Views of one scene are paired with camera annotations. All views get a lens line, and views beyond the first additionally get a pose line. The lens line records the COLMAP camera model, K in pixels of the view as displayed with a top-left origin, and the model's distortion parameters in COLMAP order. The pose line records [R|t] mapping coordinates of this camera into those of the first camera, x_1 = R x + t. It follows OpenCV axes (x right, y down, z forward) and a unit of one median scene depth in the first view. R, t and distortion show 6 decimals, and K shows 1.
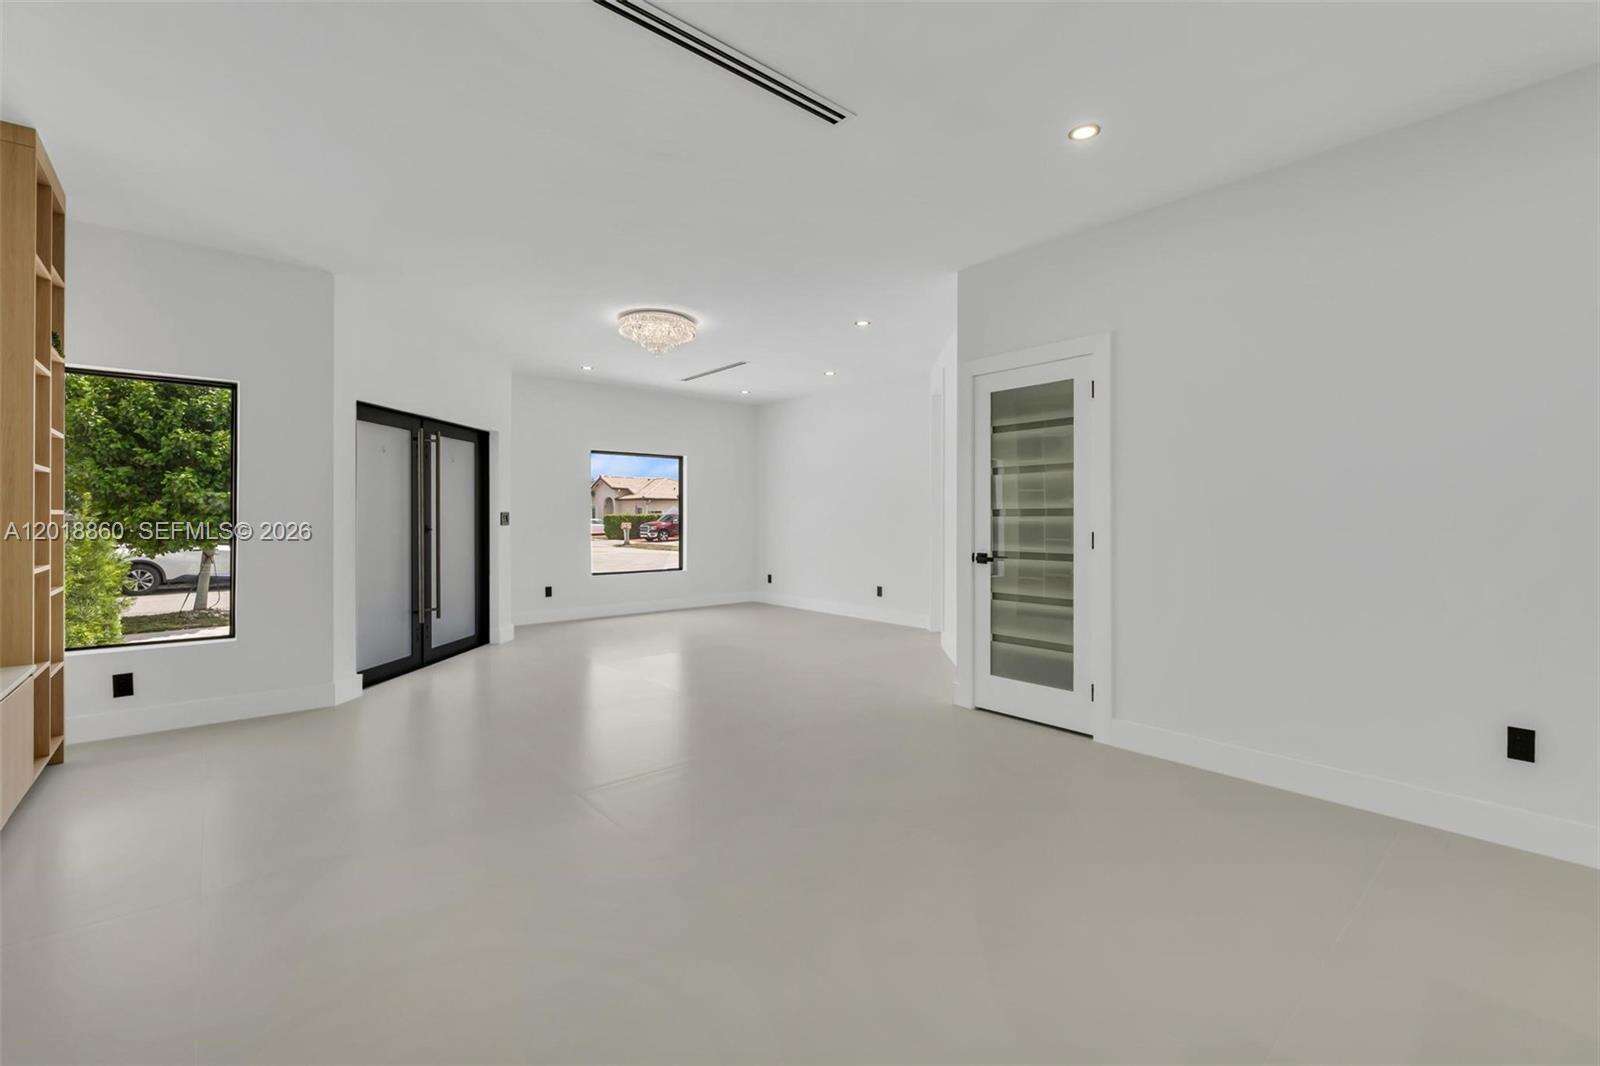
lens RADIAL K [[677.4, 0, 808.3], [0, 677.4, 521.8], [0, 0, 1]] dist [0.002374, 0.000537]
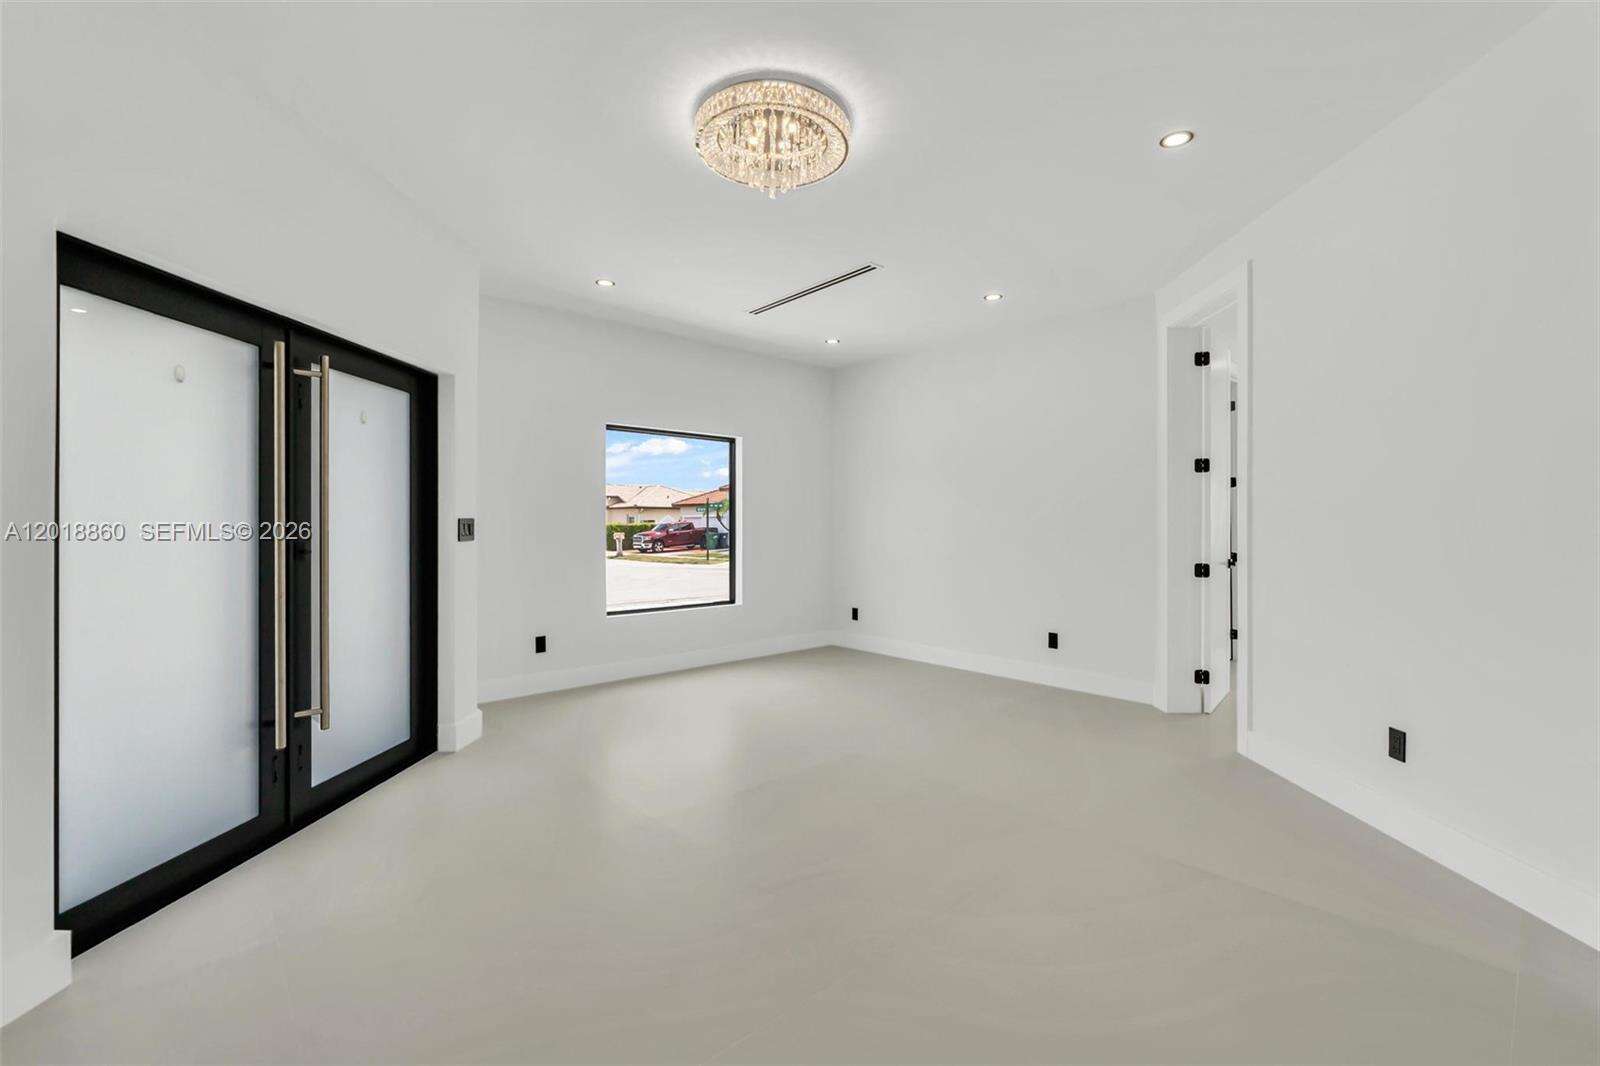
lens RADIAL K [[677.4, 0, 808.3], [0, 677.4, 521.8], [0, 0, 1]] dist [0.002374, 0.000537]
pose [[0.999810, -0.001753, 0.019396, -0.123923], [0.002016, 0.999906, -0.013530, -0.001987], [-0.019371, 0.013566, 0.999720, 0.307673]]
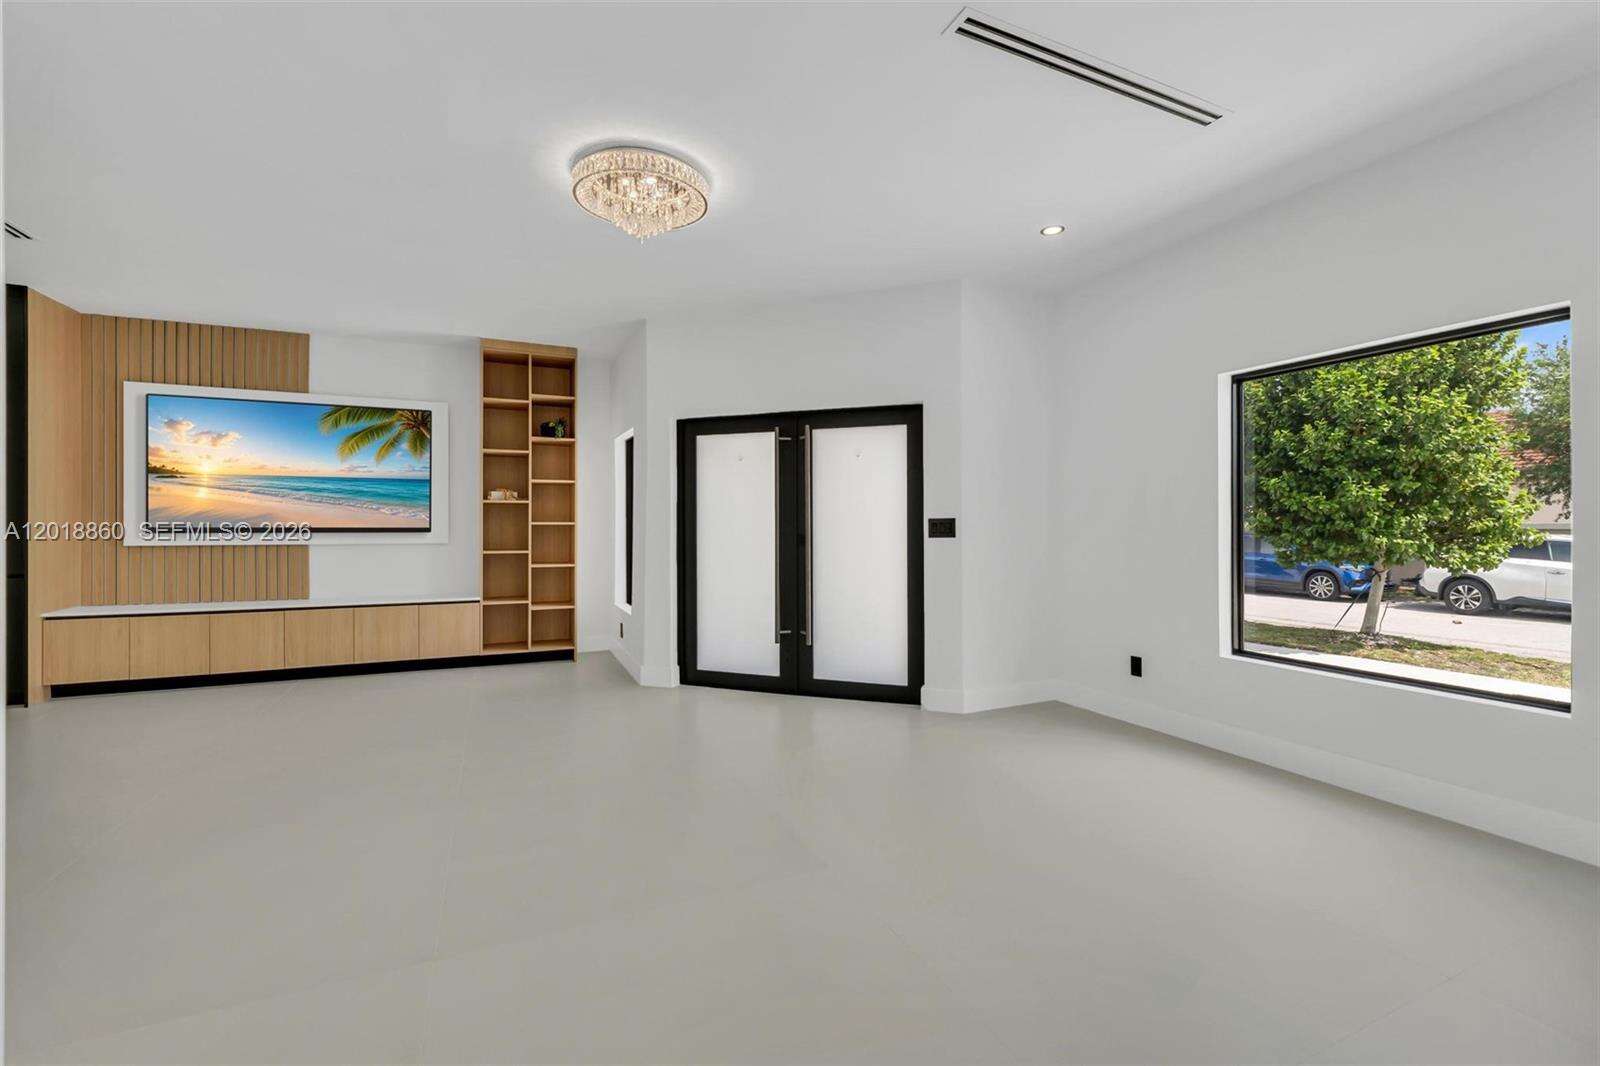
lens RADIAL K [[677.4, 0, 808.3], [0, 677.4, 521.8], [0, 0, 1]] dist [0.002374, 0.000537]
pose [[-0.276898, -0.004577, -0.960889, 0.168046], [-0.007008, 0.999972, -0.002744, -0.005605], [0.960874, 0.005974, -0.276922, 0.766602]]
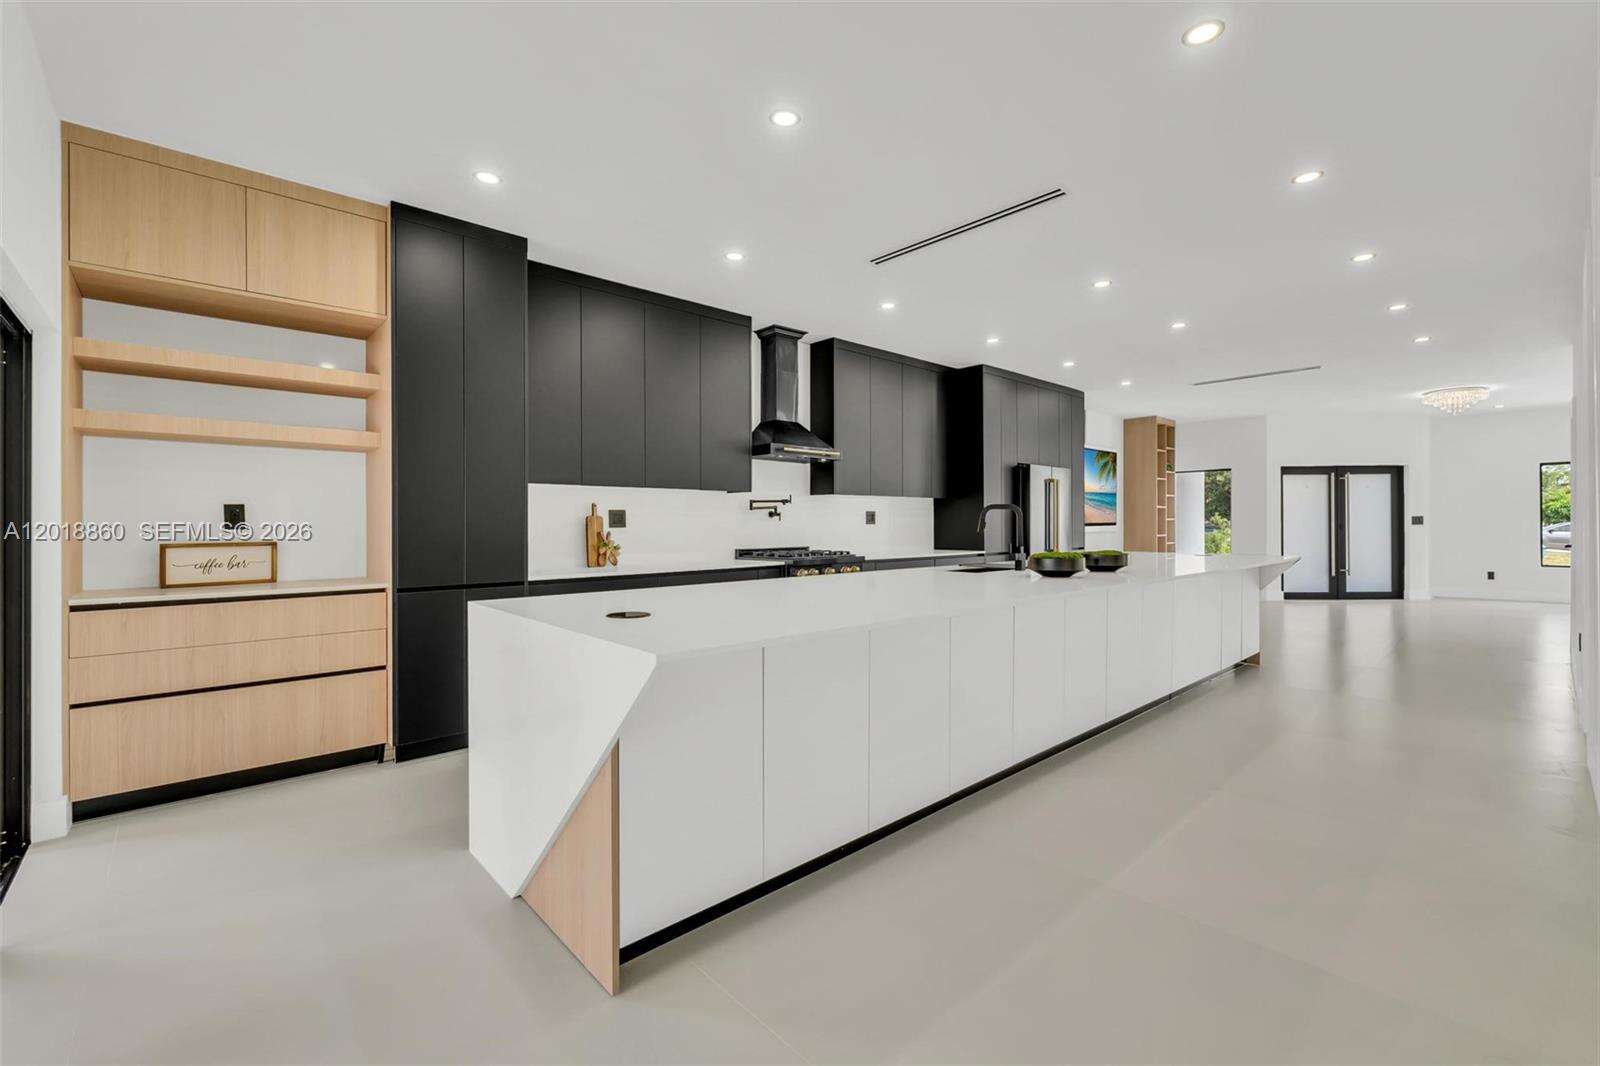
lens RADIAL K [[677.4, 0, 808.3], [0, 677.4, 521.8], [0, 0, 1]] dist [0.002374, 0.000537]
pose [[0.031509, -0.002882, -0.999499, 0.760451], [-0.005663, 0.999979, -0.003062, 0.008045], [0.999487, 0.005757, 0.031492, -0.310515]]
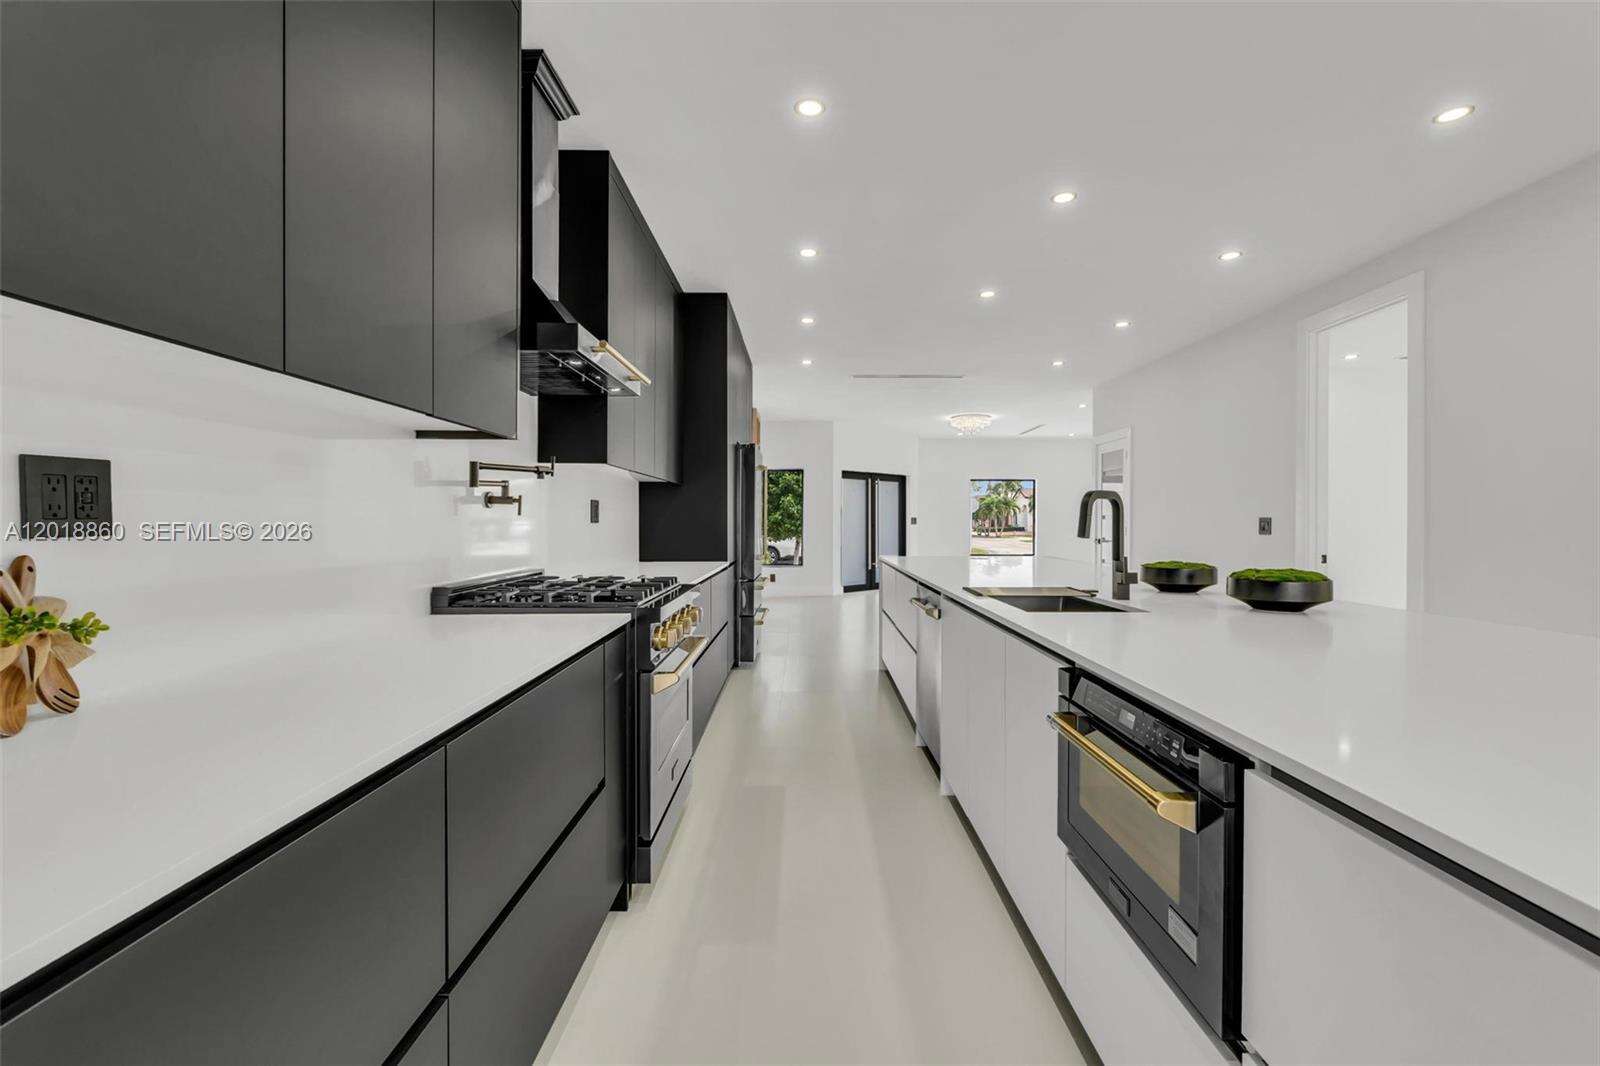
lens RADIAL K [[677.4, 0, 808.3], [0, 677.4, 521.8], [0, 0, 1]] dist [0.002374, 0.000537]
pose [[0.755926, 0.002595, -0.654652, 0.408400], [-0.008794, 0.999942, -0.006191, 0.008869], [0.654598, 0.010437, 0.755905, -0.444899]]
